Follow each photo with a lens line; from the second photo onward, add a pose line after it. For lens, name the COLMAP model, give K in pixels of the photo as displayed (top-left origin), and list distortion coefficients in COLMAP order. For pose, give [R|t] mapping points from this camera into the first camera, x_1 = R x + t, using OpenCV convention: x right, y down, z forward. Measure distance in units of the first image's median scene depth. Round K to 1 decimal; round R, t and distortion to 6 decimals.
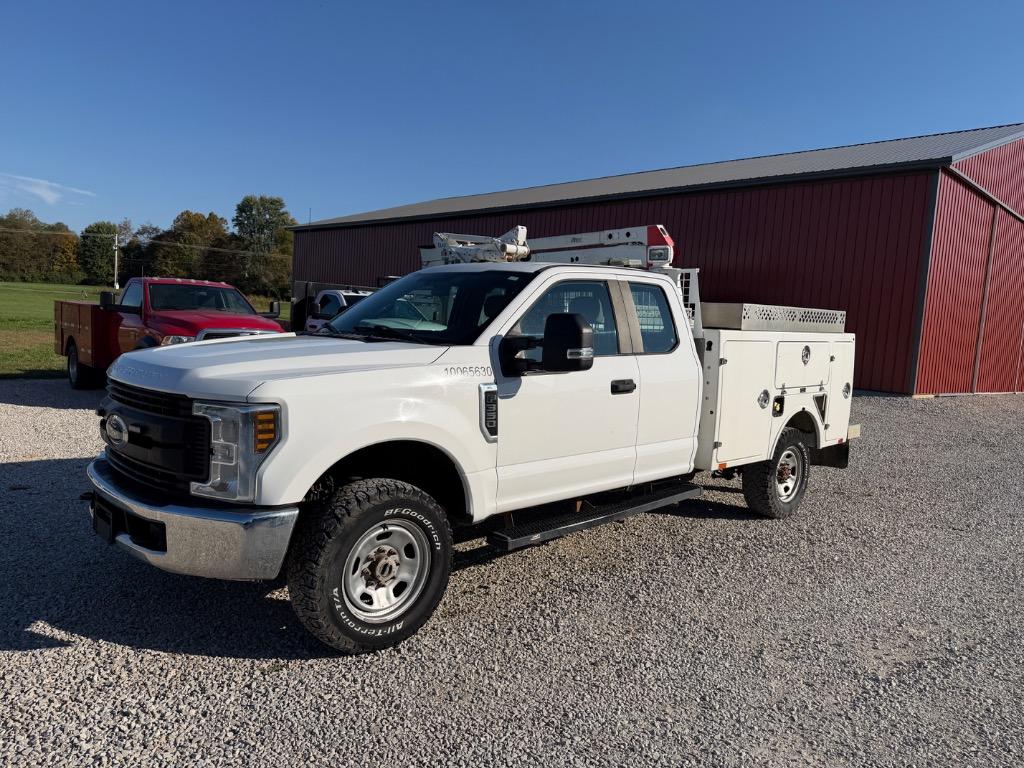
lens RADIAL K [[736.7, 0, 512.0], [0, 736.7, 384.0], [0, 0, 1]] dist [0.164460, -0.204720]
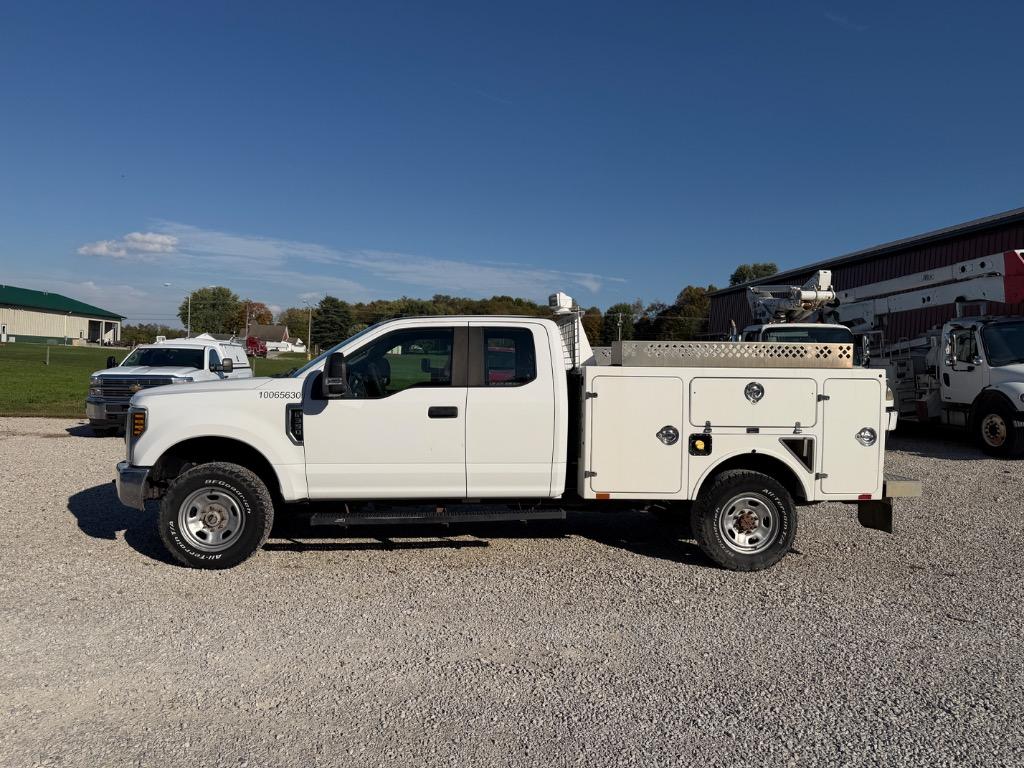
lens RADIAL K [[760.1, 0, 512.0], [0, 760.1, 384.0], [0, 0, 1]] dist [0.027121, -0.003283]
pose [[0.760940, -0.015821, -0.648630, 0.775521], [-0.041830, 0.996427, -0.073377, 0.032490], [0.647473, 0.082967, 0.757559, 0.094402]]
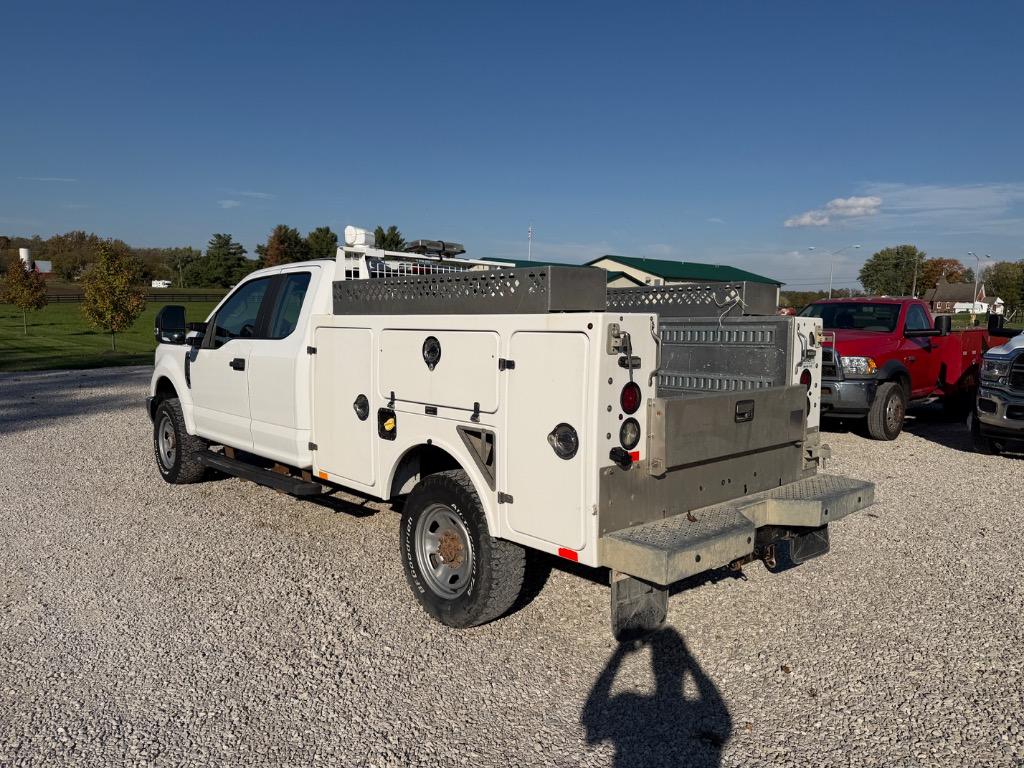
lens RADIAL K [[744.7, 0, 512.0], [0, 744.7, 384.0], [0, 0, 1]] dist [0.083533, -0.101236]
pose [[-0.043579, 0.039291, -0.998277, 0.987864], [-0.102805, 0.993746, 0.043600, -0.045969], [0.993746, 0.104528, -0.039267, 1.092830]]
